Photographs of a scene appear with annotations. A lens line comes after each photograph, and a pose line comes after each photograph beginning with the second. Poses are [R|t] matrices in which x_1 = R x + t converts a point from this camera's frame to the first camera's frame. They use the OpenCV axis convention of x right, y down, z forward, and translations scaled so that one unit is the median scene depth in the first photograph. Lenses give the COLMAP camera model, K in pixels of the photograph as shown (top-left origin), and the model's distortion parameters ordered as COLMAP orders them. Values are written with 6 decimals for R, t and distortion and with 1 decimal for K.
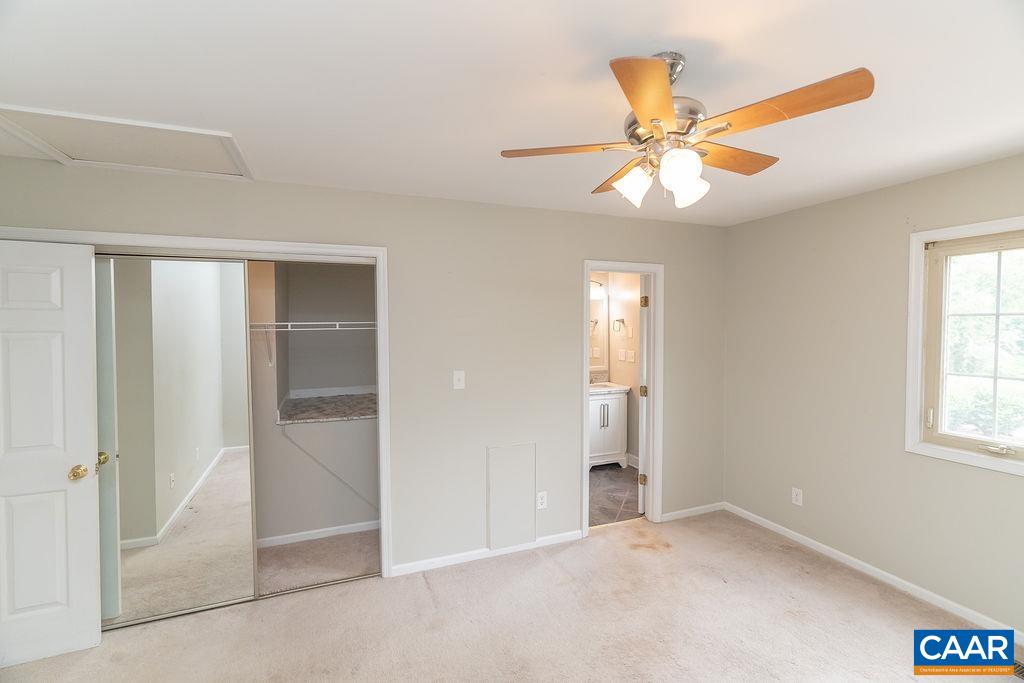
lens RADIAL K [[460.4, 0, 512.8], [0, 460.4, 338.3], [0, 0, 1]] dist [-0.002890, -0.000425]
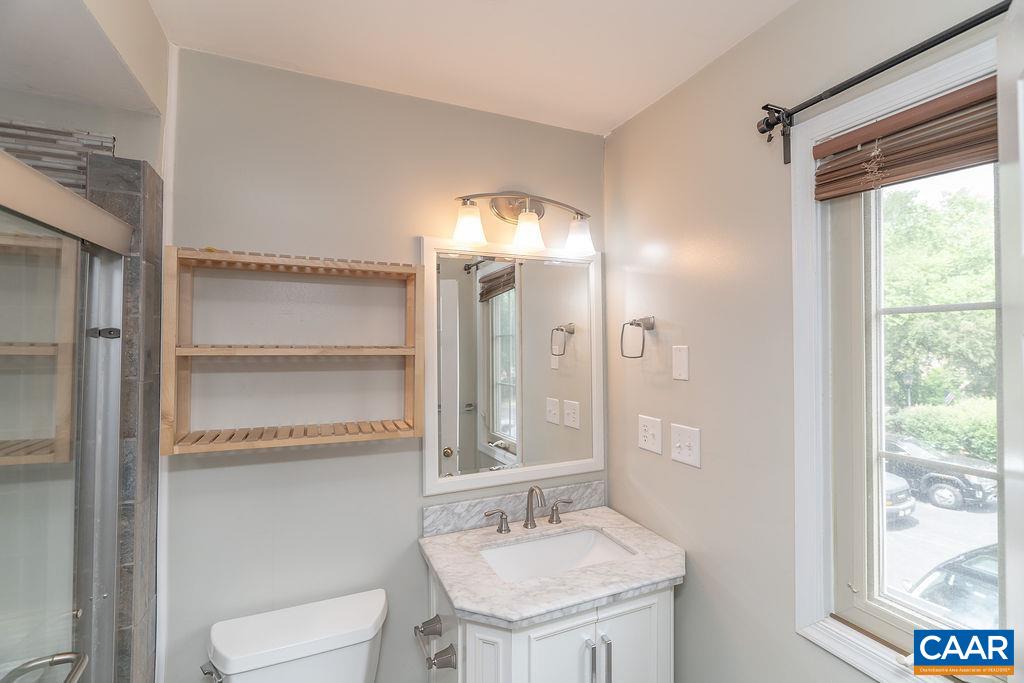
lens RADIAL K [[460.4, 0, 512.8], [0, 460.4, 338.3], [0, 0, 1]] dist [-0.002890, -0.000425]
pose [[0.999729, -0.004248, 0.022907, 0.132072], [0.005008, 0.999434, -0.033261, -0.017845], [-0.022753, 0.033367, 0.999184, 0.661580]]
